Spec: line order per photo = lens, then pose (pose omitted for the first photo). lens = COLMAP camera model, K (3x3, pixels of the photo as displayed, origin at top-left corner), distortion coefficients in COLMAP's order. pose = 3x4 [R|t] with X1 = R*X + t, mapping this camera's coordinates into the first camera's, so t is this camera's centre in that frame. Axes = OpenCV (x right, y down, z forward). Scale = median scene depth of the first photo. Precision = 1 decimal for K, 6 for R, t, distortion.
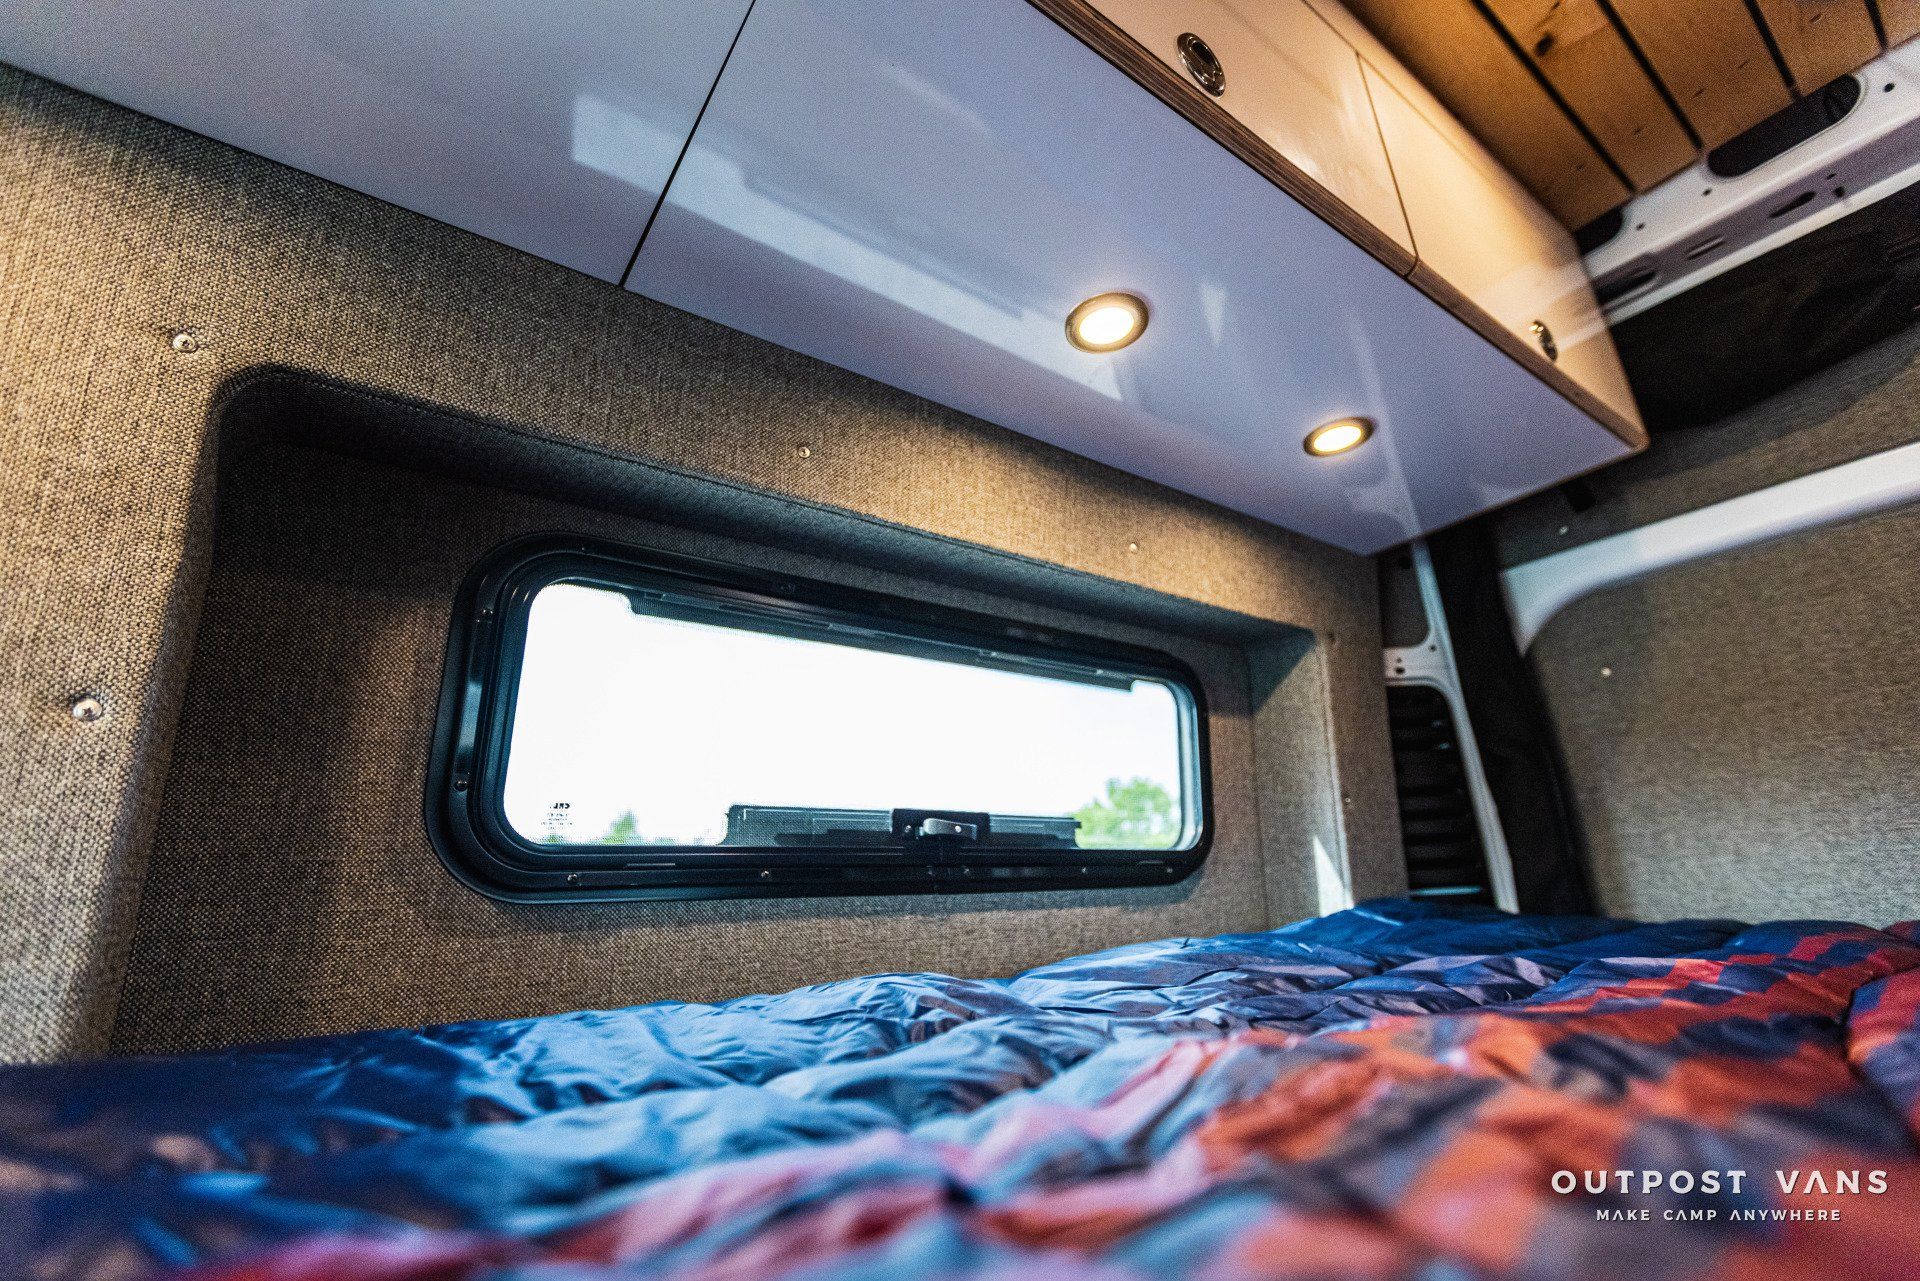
lens RADIAL K [[851.6, 0, 960.0], [0, 851.6, 640.5], [0, 0, 1]] dist [-0.001908, -0.000973]
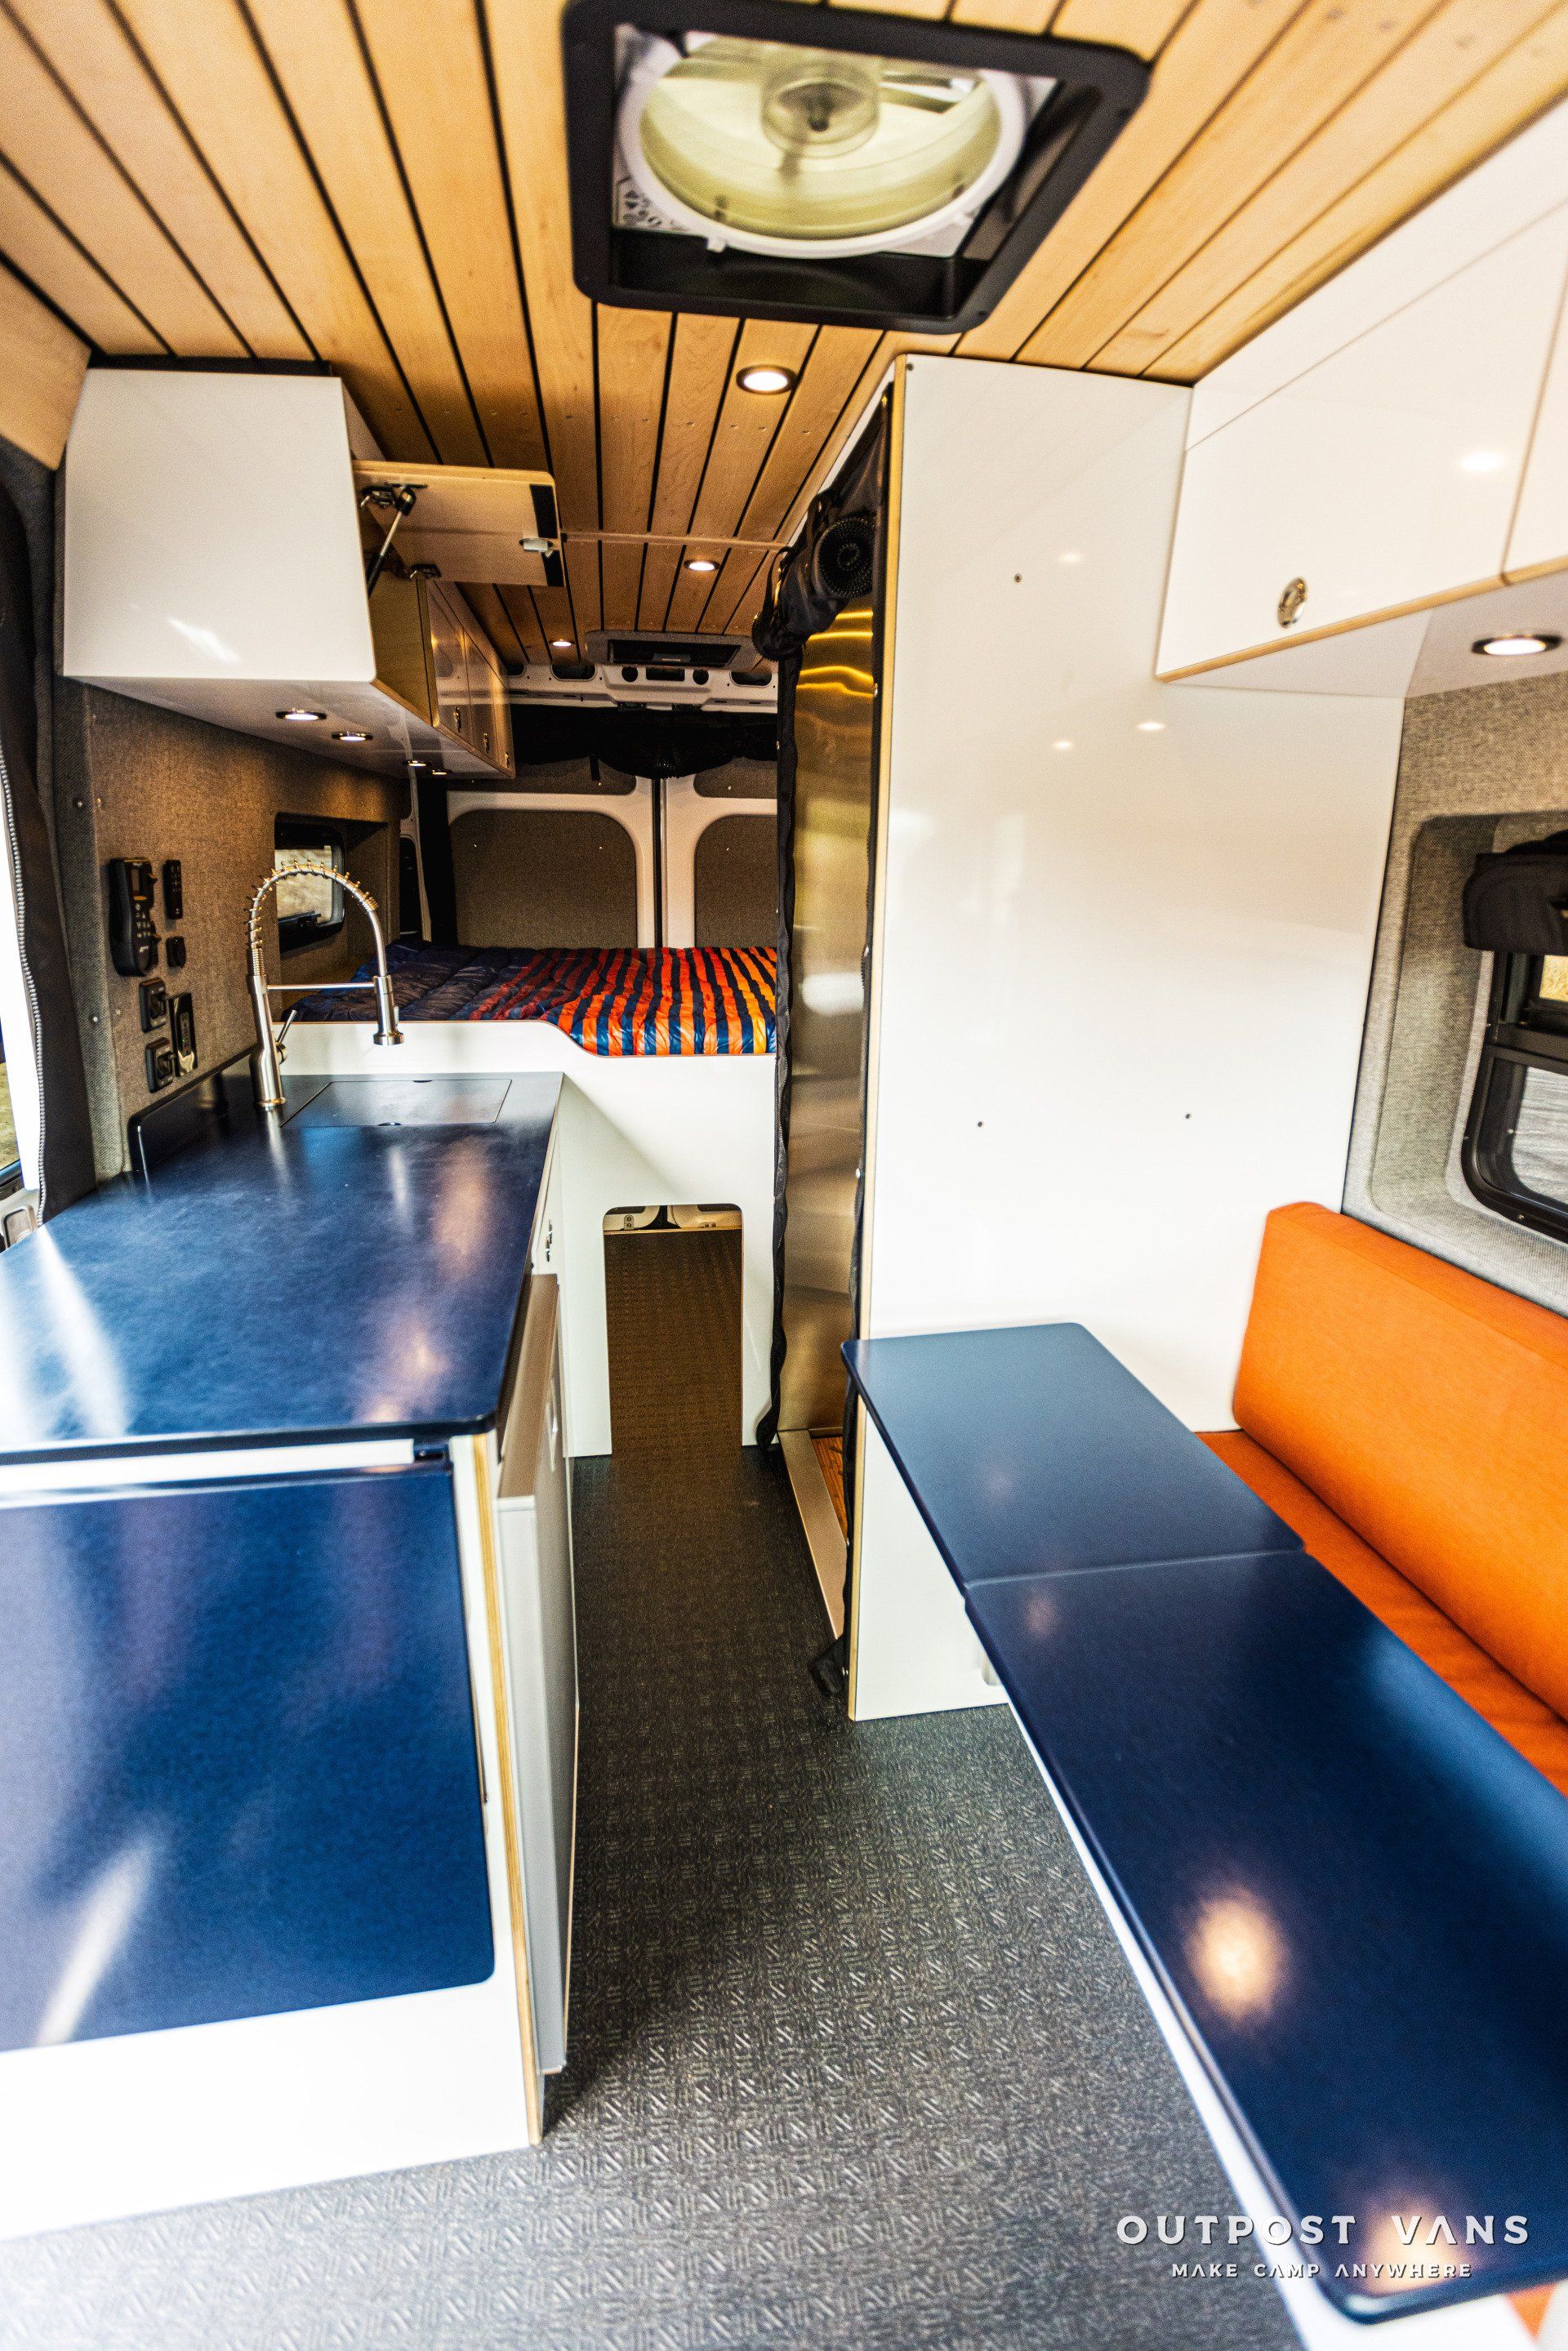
lens RADIAL K [[1031.4, 0, 778.0], [0, 1031.4, 1182.9], [0, 0, 1]] dist [-0.000849, -0.000665]
pose [[0.453939, -0.222432, 0.862823, -1.733754], [-0.305943, 0.870561, 0.385386, -0.568235], [-0.836862, -0.438916, 0.327130, -1.201005]]
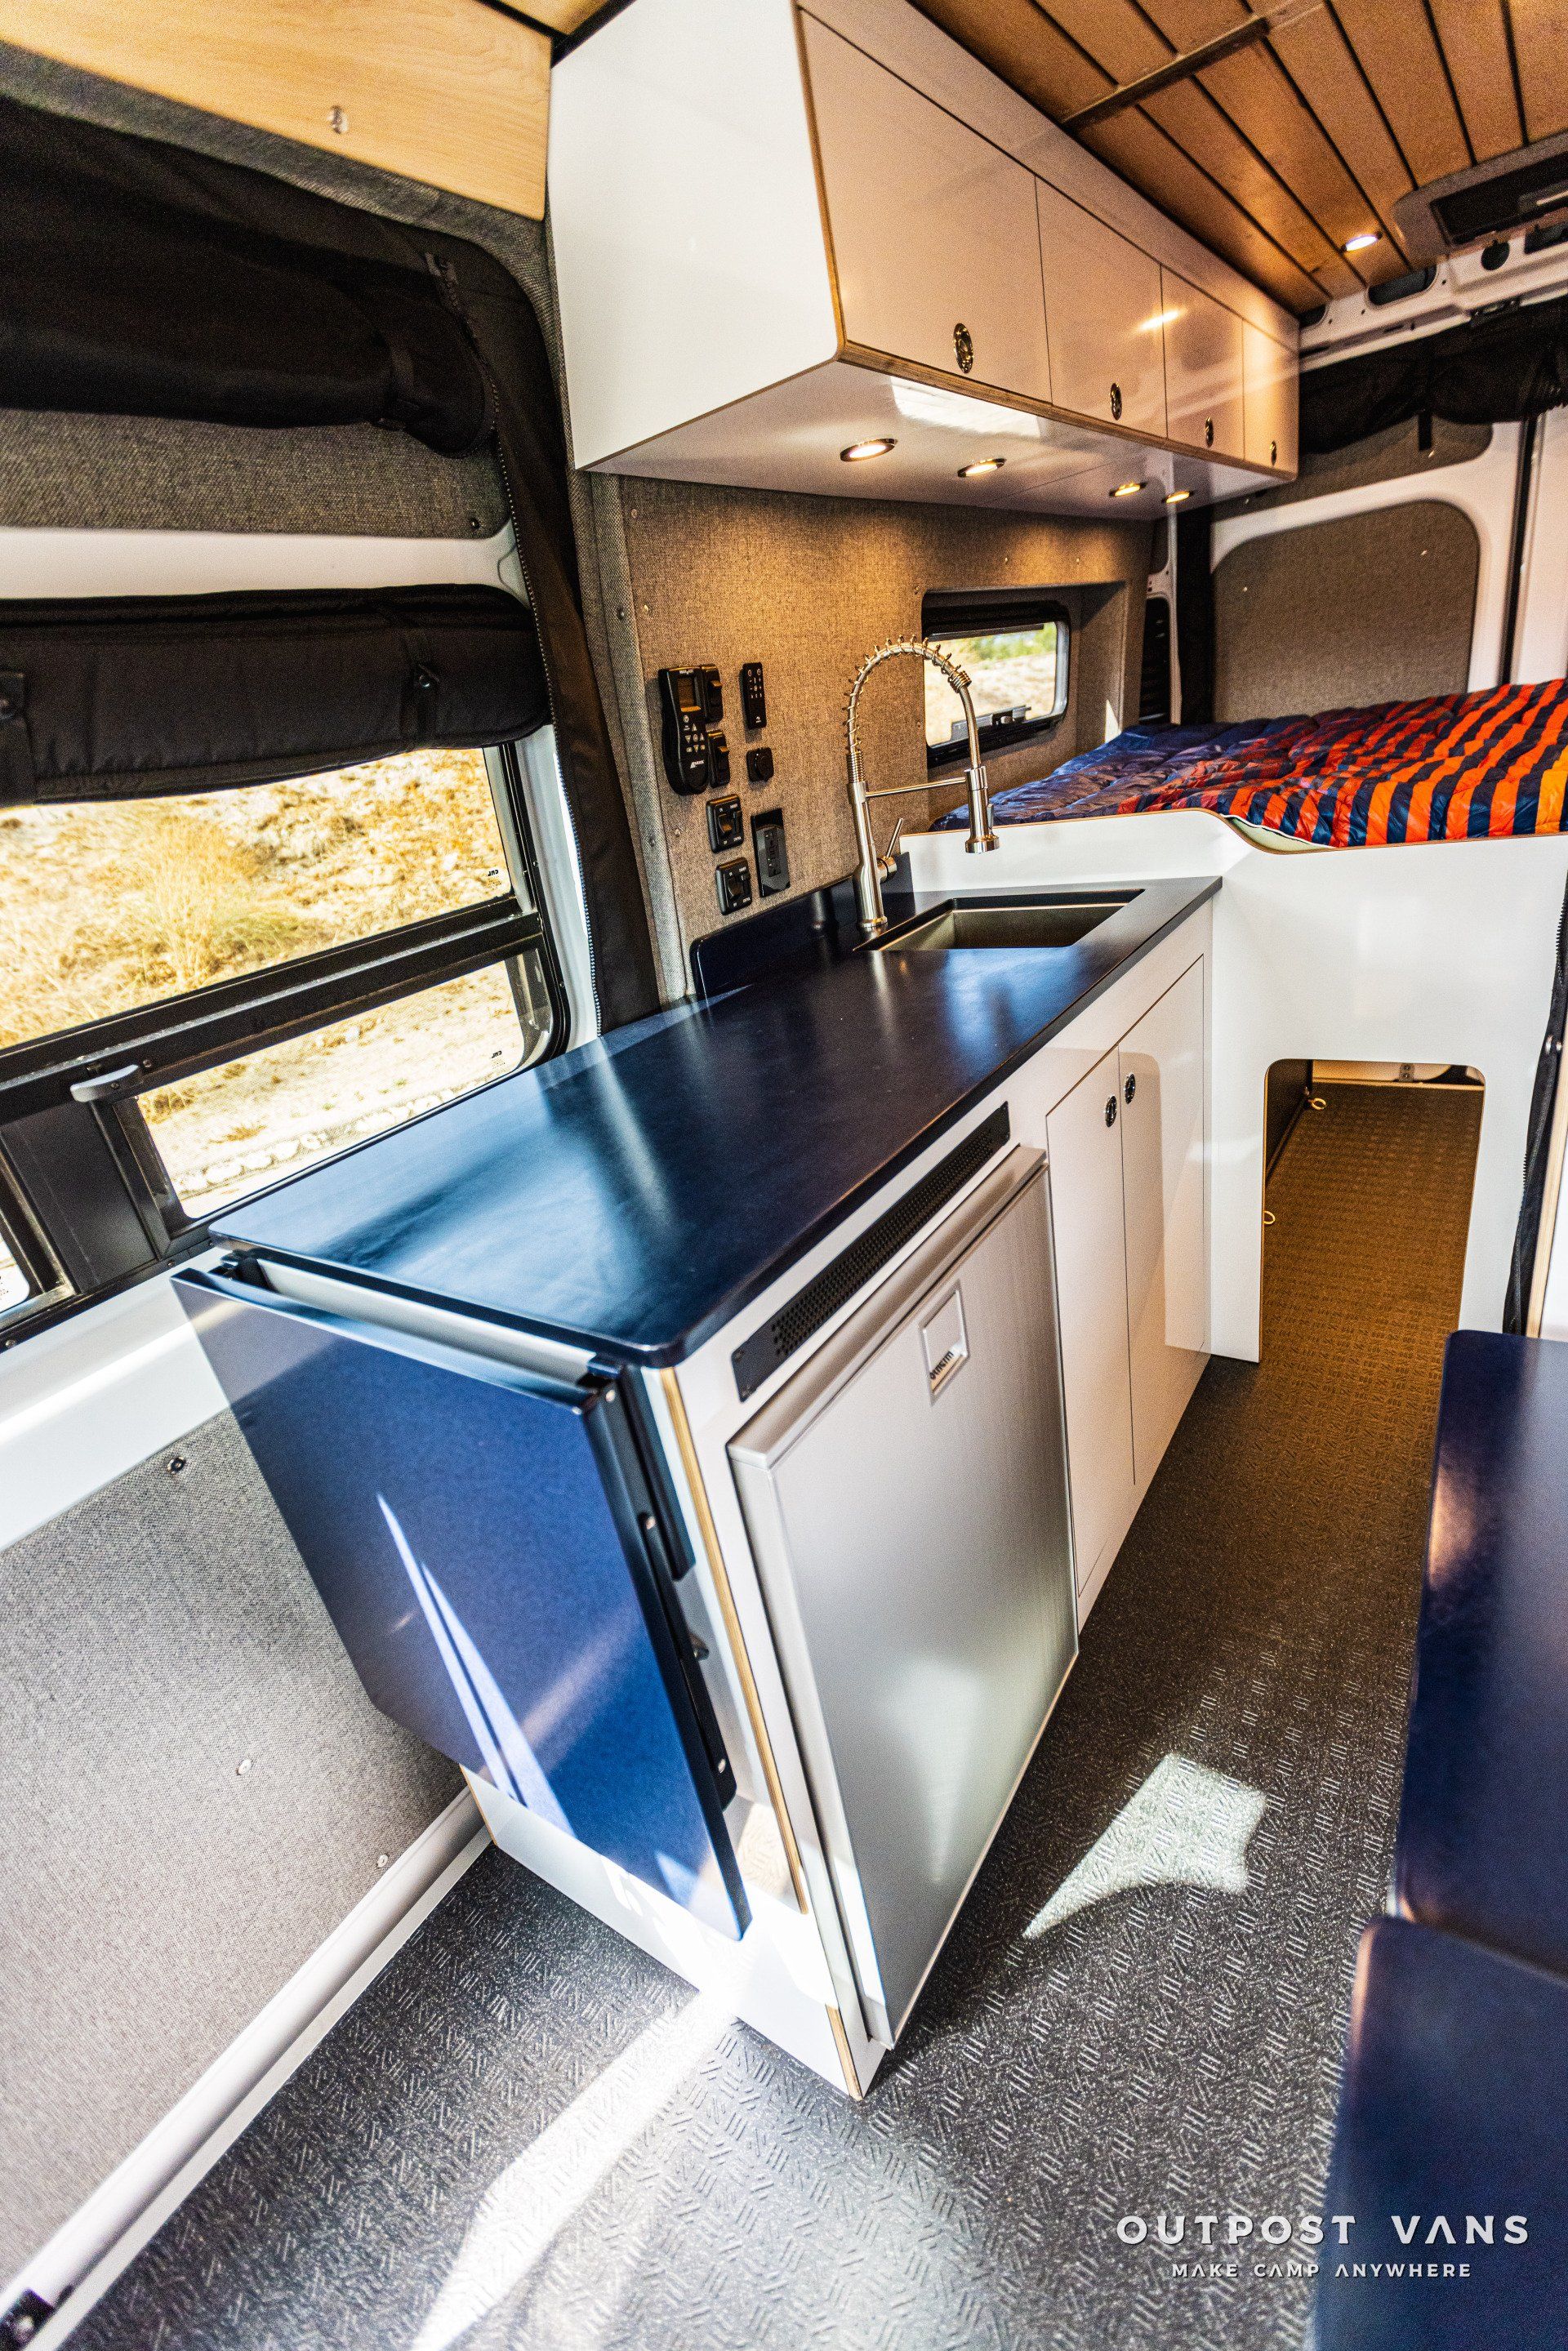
lens RADIAL K [[1032.8, 0, 796.8], [0, 1032.8, 1180.3], [0, 0, 1]] dist [0.003083, -0.001443]
pose [[0.933052, -0.239803, 0.268159, -1.260911], [0.011214, 0.764445, 0.644592, -0.506807], [-0.359567, -0.598431, 0.715955, -1.239368]]
